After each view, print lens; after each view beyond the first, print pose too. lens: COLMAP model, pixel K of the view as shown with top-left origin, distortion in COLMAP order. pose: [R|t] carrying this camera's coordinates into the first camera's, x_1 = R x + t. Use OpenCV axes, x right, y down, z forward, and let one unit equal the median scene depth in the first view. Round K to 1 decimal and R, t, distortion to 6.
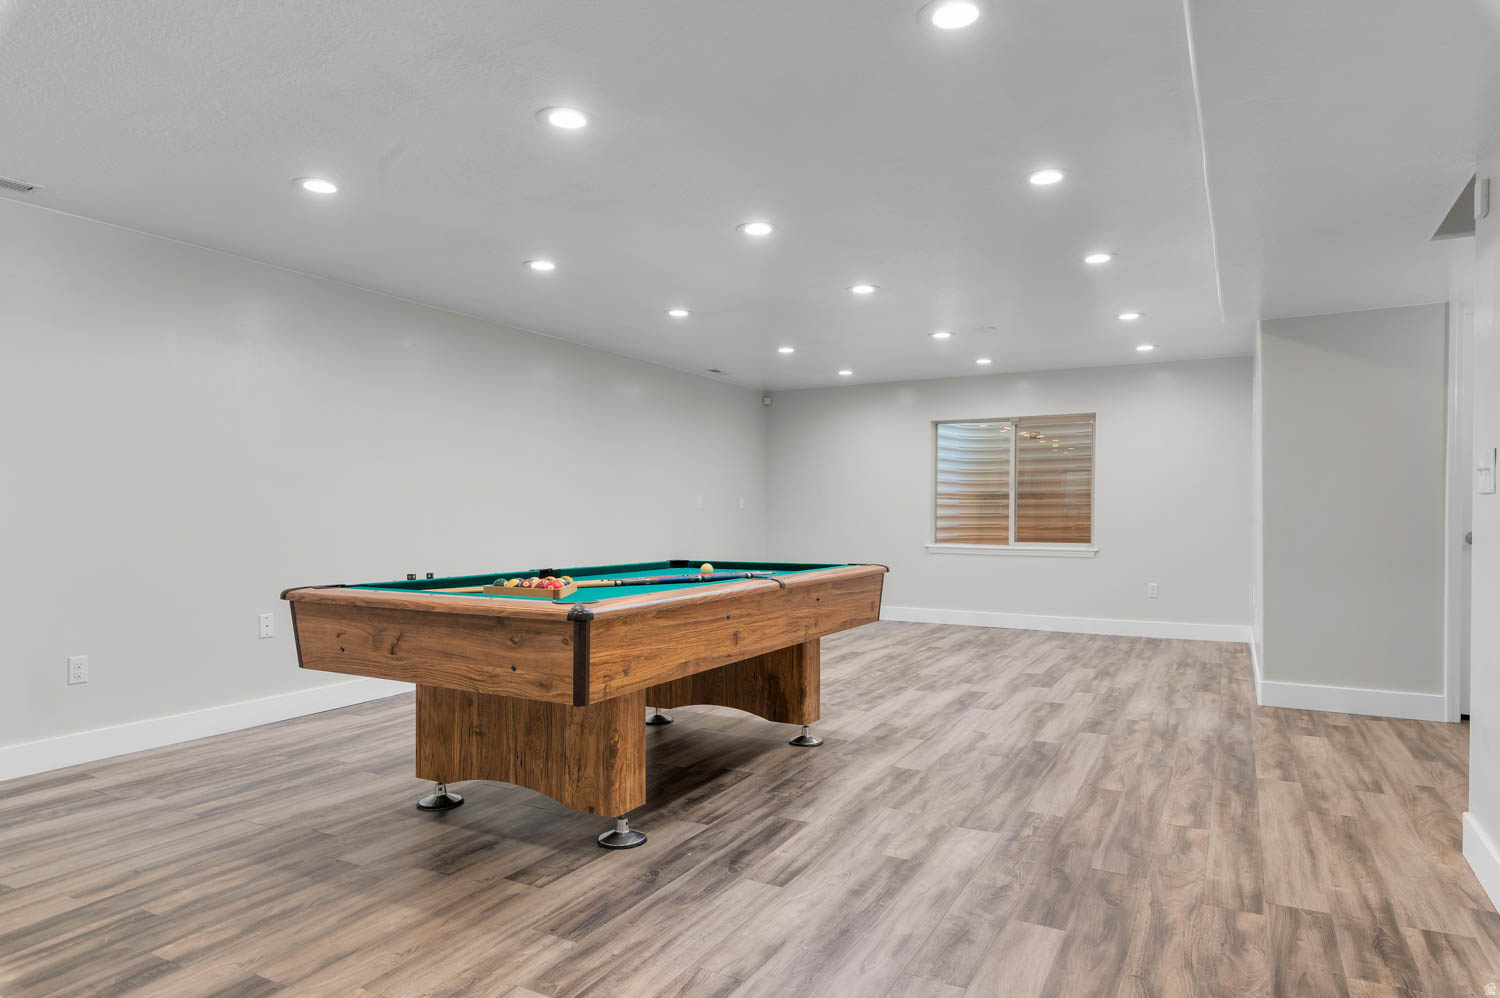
lens RADIAL K [[855.0, 0, 771.1], [0, 855.0, 532.9], [0, 0, 1]] dist [-0.004364, 0.000966]
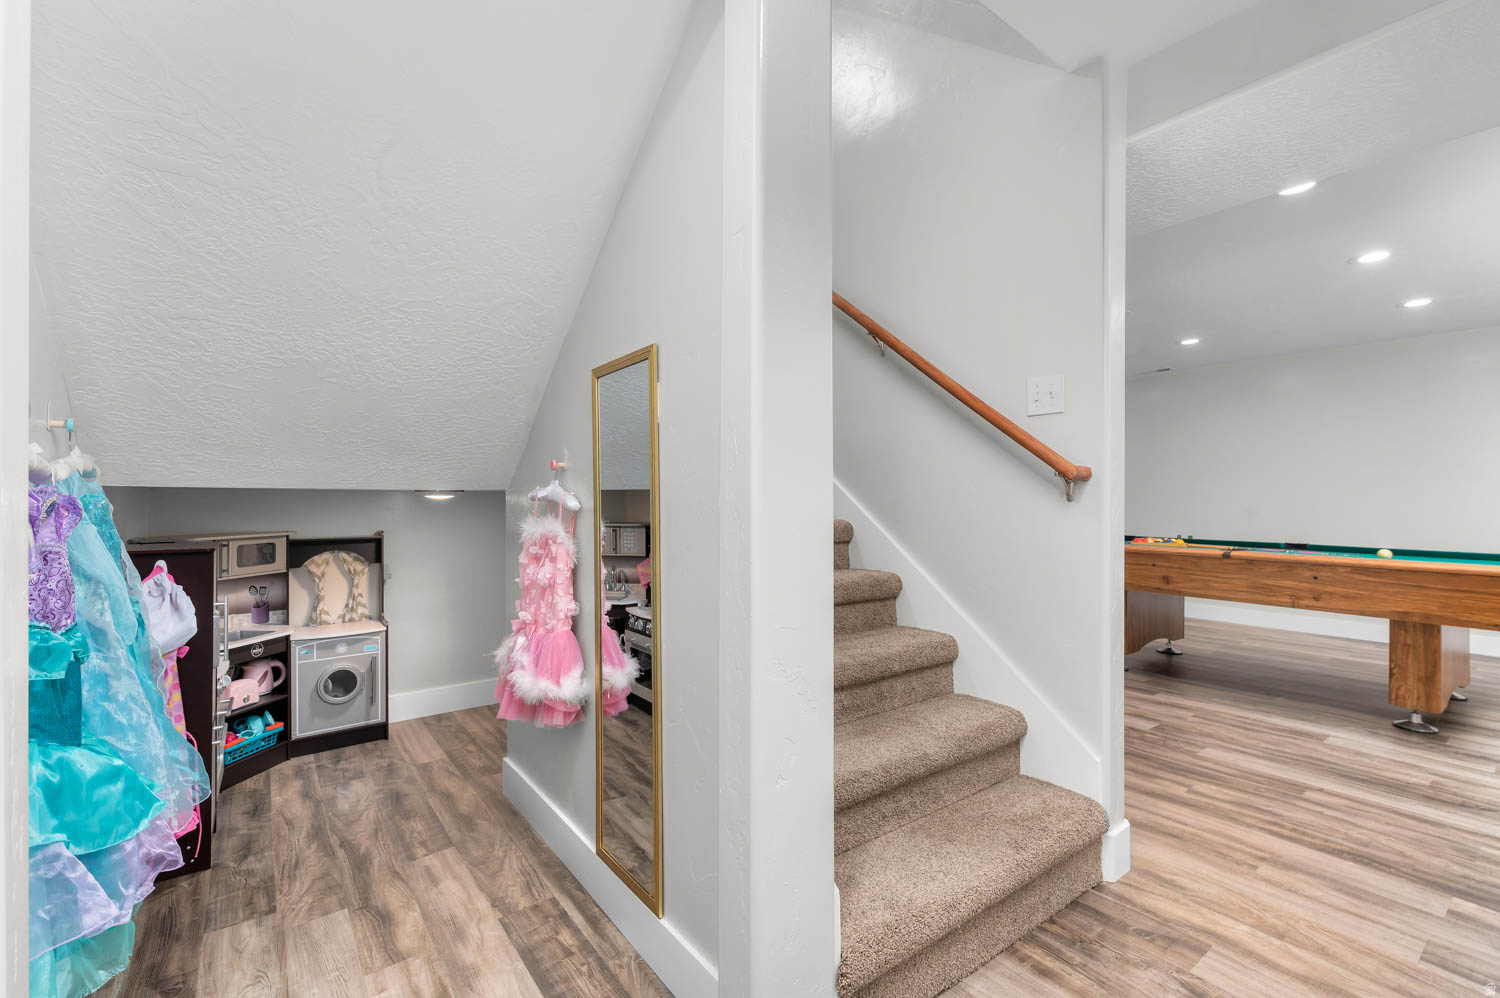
lens RADIAL K [[653.4, 0, 751.4], [0, 653.4, 501.9], [0, 0, 1]] dist [0.014079, 0.000755]
pose [[-0.416786, 0.001732, -0.909003, 1.429856], [-0.020573, 0.999724, 0.011338, -0.025513], [0.908772, 0.023427, -0.416635, 0.785387]]
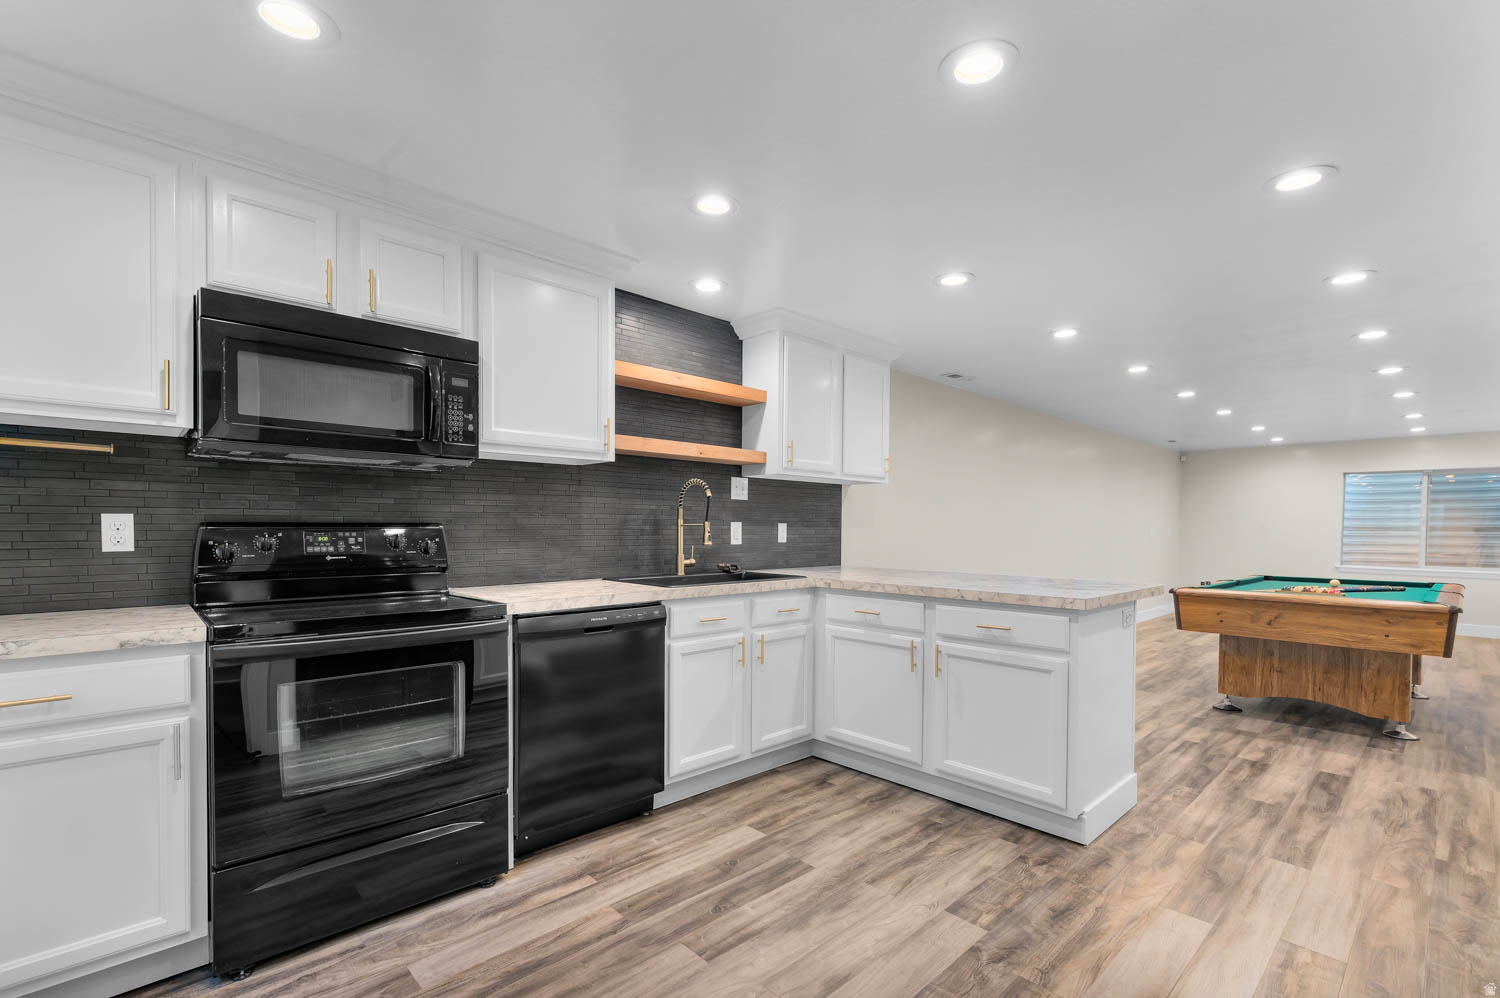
lens RADIAL K [[653.4, 0, 797.8], [0, 653.4, 550.5], [0, 0, 1]] dist [0.014079, 0.000755]
pose [[0.958495, 0.020654, -0.284359, -0.899927], [-0.017554, 0.999755, 0.013446, -0.022879], [0.284567, -0.007896, 0.958624, -0.617659]]
